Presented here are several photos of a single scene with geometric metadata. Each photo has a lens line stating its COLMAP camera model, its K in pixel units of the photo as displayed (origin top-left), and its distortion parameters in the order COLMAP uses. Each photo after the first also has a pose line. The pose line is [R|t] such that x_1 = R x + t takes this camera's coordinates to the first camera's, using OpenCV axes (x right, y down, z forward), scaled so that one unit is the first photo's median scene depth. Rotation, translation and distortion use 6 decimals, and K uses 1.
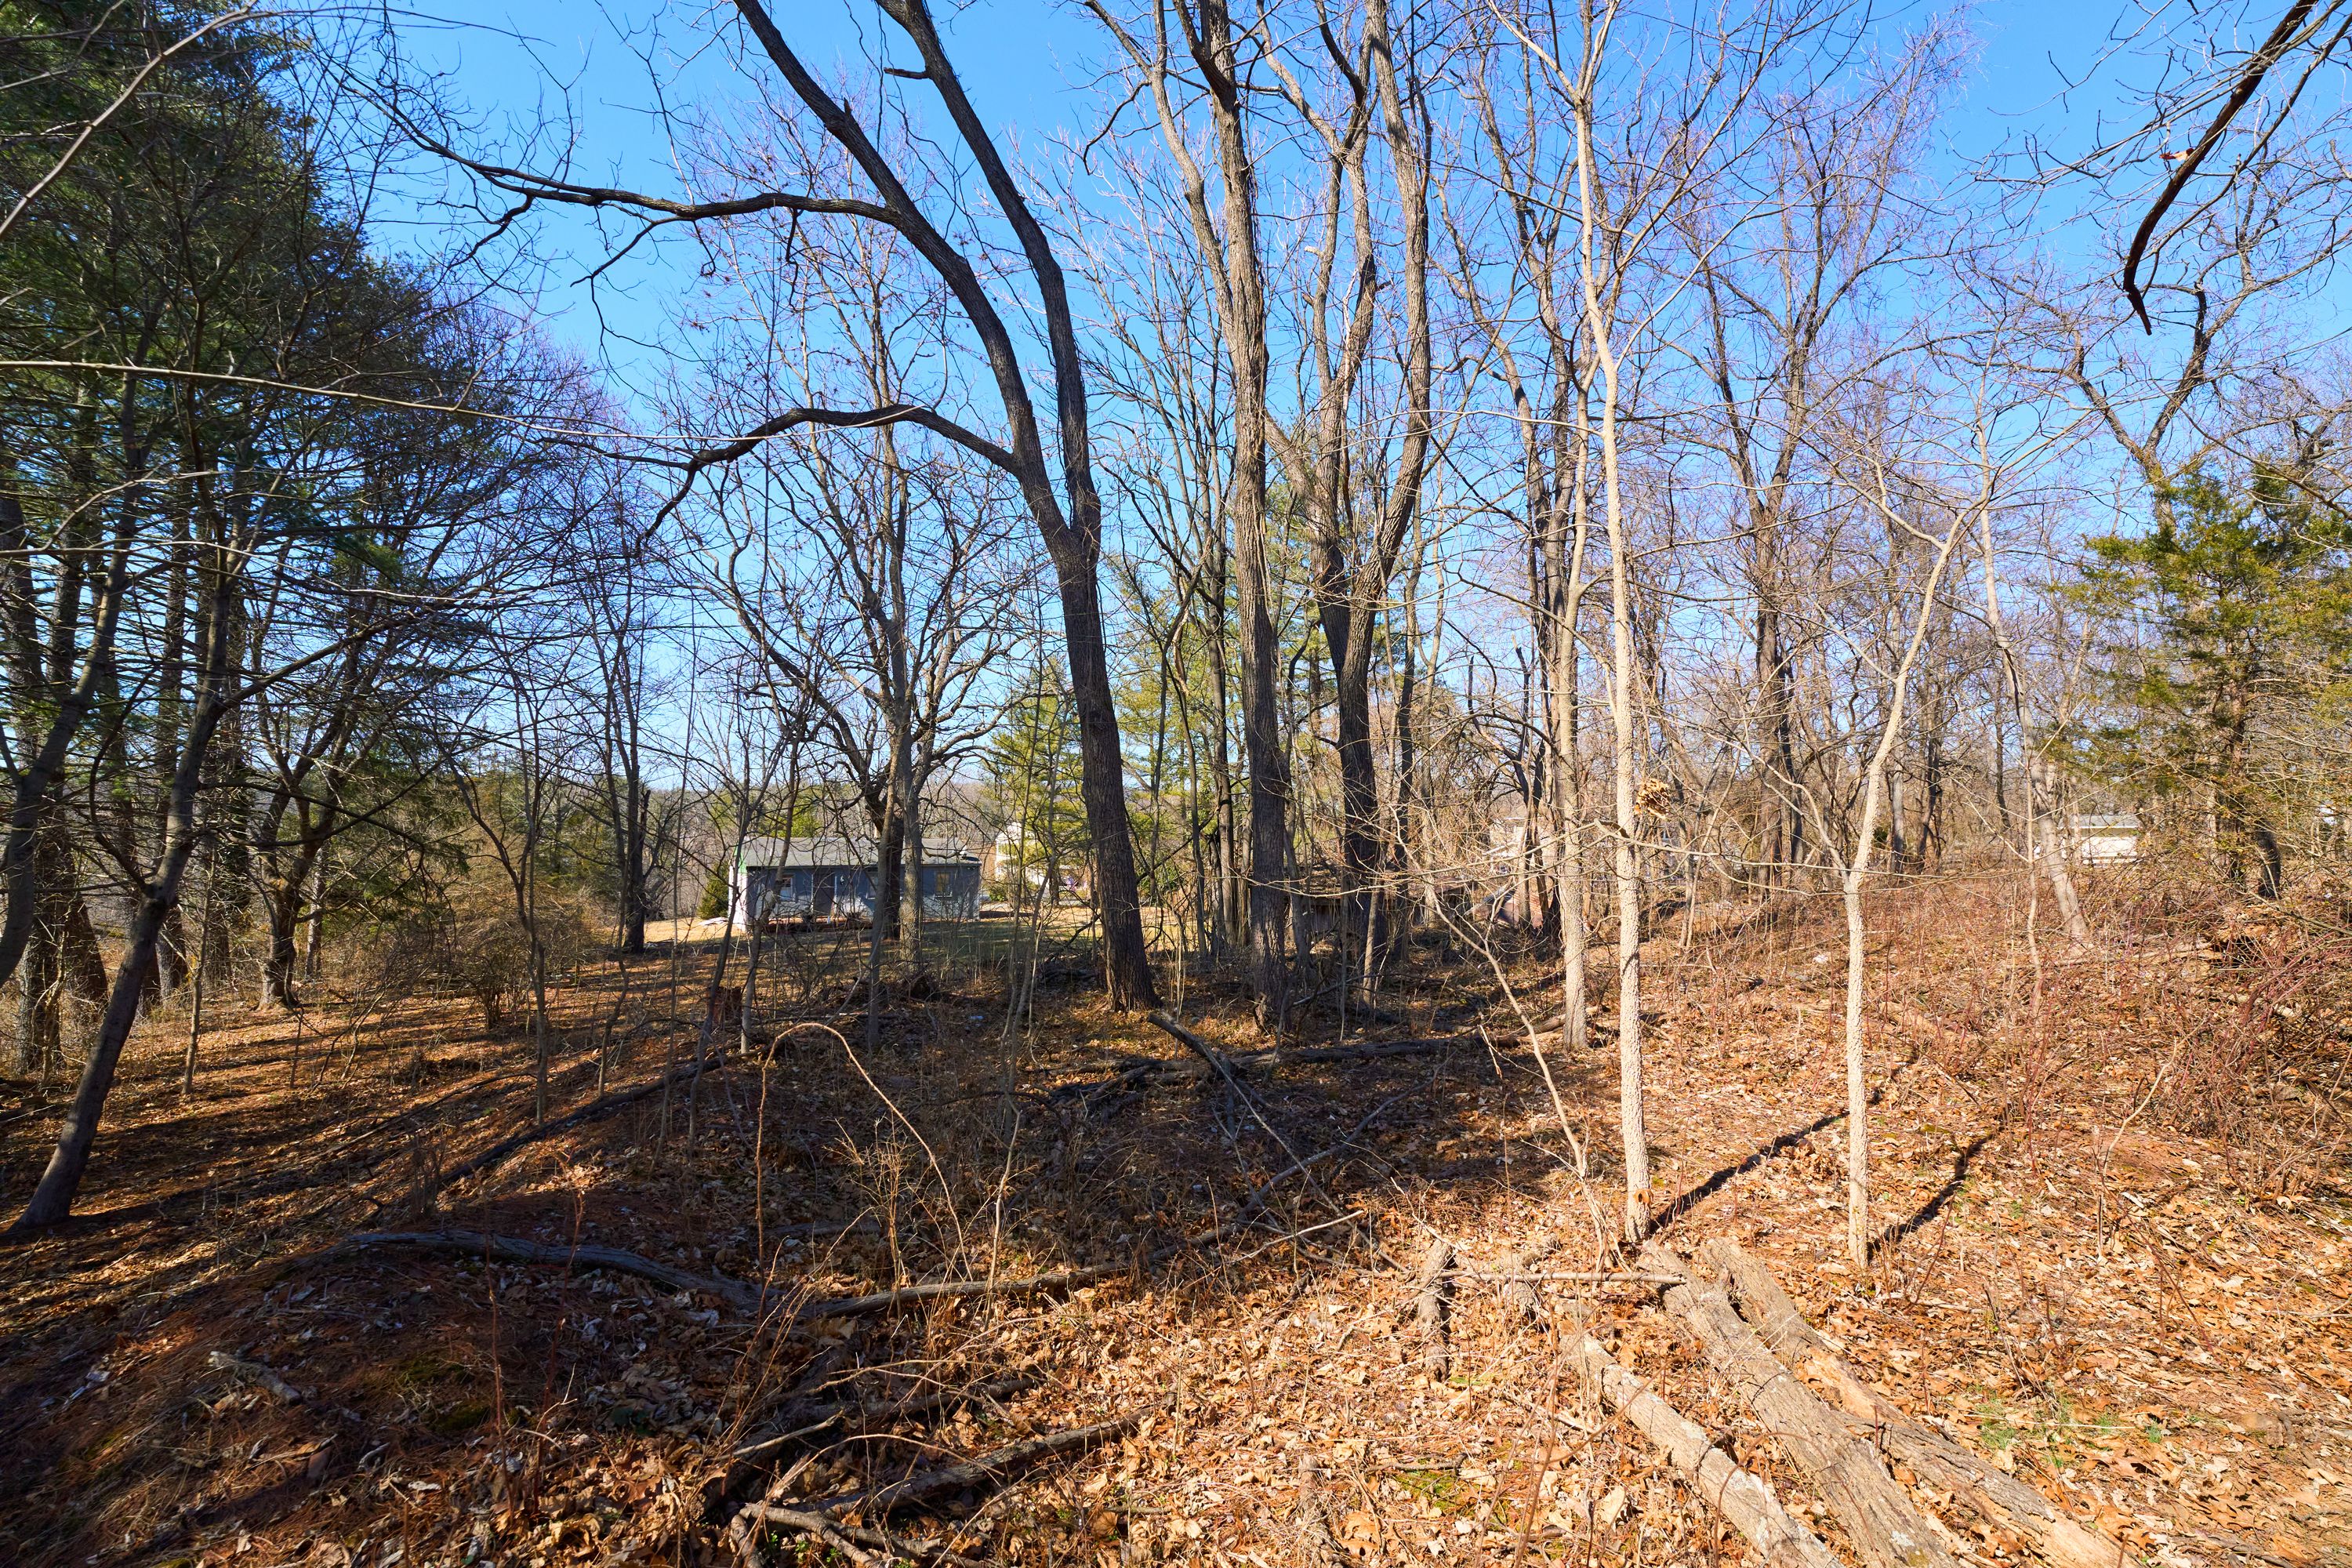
lens RADIAL K [[954.2, 0, 1175.3], [0, 954.2, 792.7], [0, 0, 1]] dist [0.000386, 0.000083]
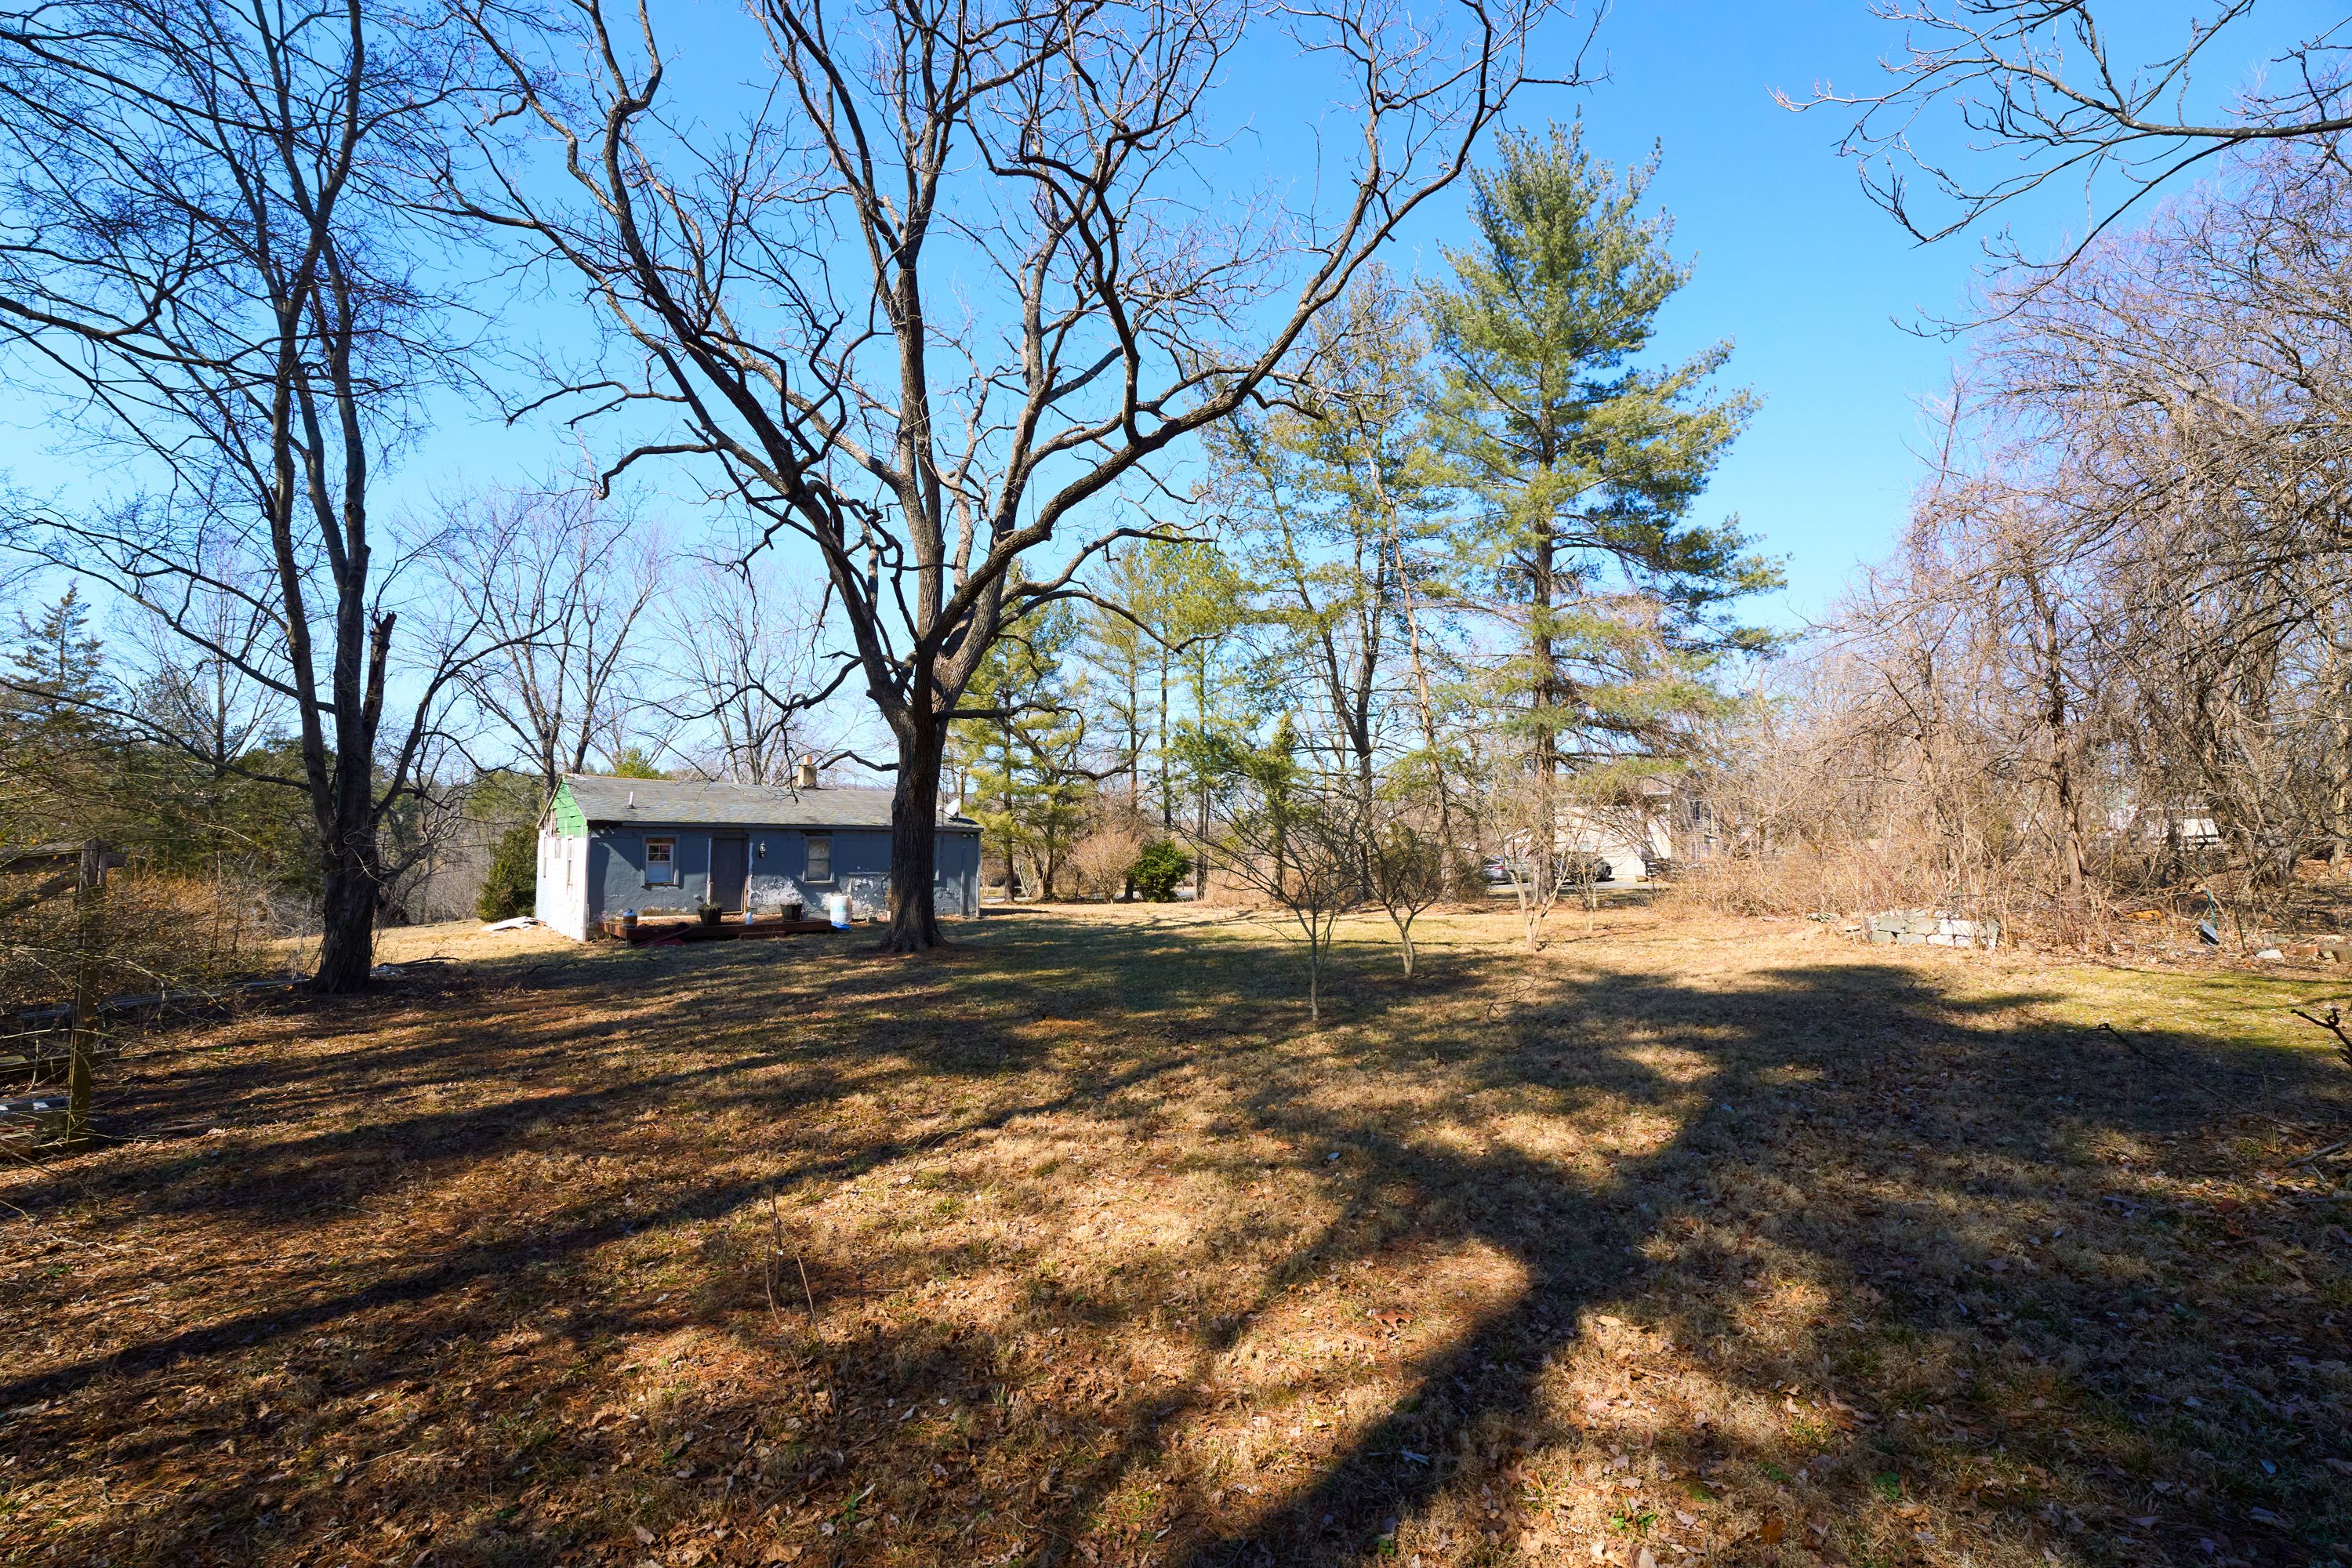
lens RADIAL K [[954.2, 0, 1175.6], [0, 954.2, 792.3], [0, 0, 1]] dist [0.000386, 0.000083]
pose [[0.980145, 0.011296, 0.197961, -0.234288], [-0.009358, 0.999899, -0.010723, 0.064581], [-0.198062, 0.008657, 0.980151, 0.411678]]
